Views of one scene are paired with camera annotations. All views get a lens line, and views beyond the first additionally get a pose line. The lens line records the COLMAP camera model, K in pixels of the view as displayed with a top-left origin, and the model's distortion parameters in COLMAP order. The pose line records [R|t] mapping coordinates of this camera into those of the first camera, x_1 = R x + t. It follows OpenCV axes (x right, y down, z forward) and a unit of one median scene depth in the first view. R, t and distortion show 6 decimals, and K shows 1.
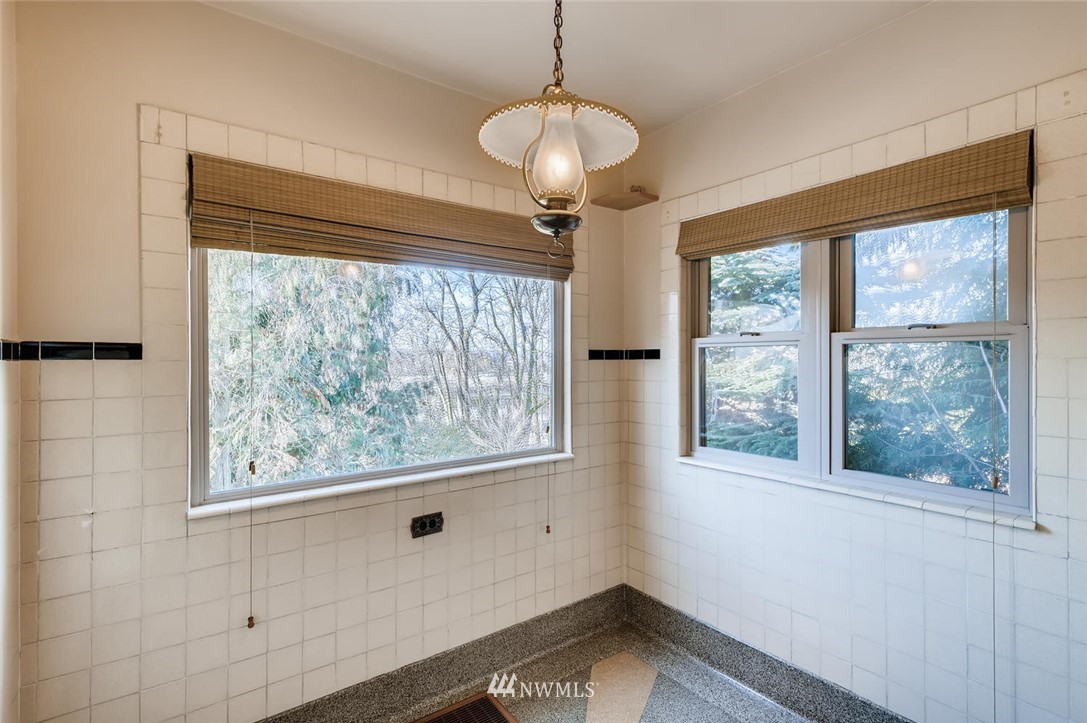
lens RADIAL K [[520.6, 0, 548.8], [0, 520.6, 361.7], [0, 0, 1]] dist [0.021632, 0.000526]
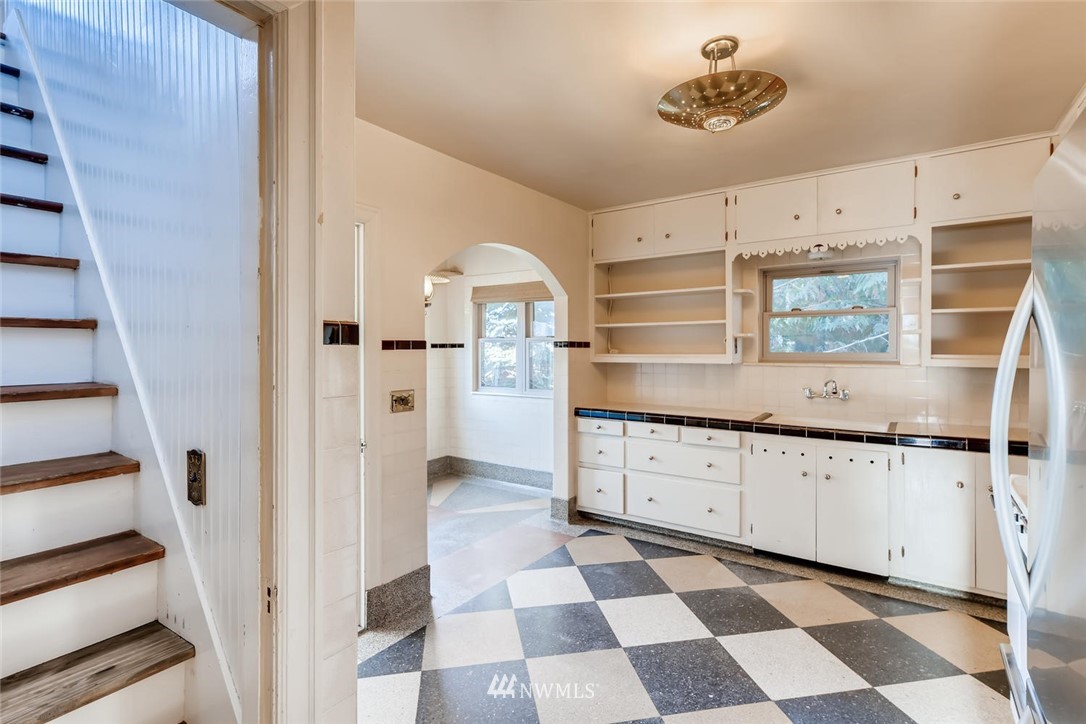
lens RADIAL K [[519.0, 0, 538.8], [0, 519.0, 356.6], [0, 0, 1]] dist [0.001461, -0.000249]
pose [[0.952295, -0.003767, 0.305157, -0.184241], [-0.001209, 0.999869, 0.016113, -0.004790], [-0.305178, -0.015714, 0.952166, -1.406243]]
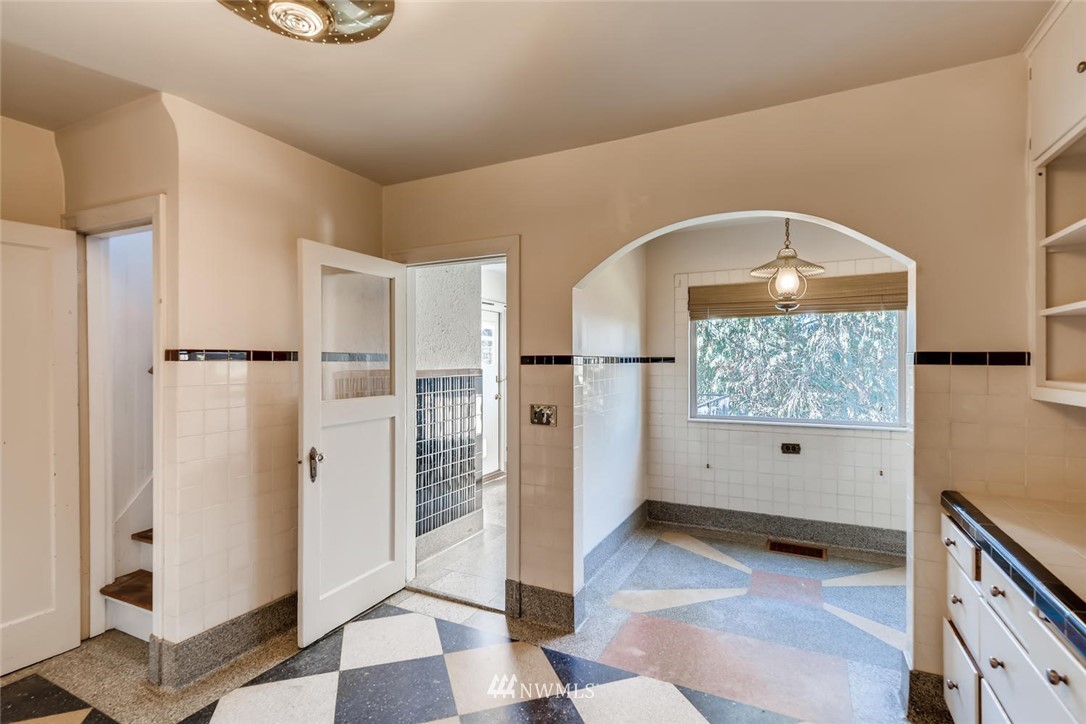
lens RADIAL K [[520.2, 0, 547.7], [0, 520.2, 361.8], [0, 0, 1]] dist [0.021632, 0.000526]
pose [[0.464841, 0.006432, -0.885371, 1.044492], [-0.004340, 0.999978, 0.004986, -0.014460], [0.885384, 0.001525, 0.464858, -0.686838]]
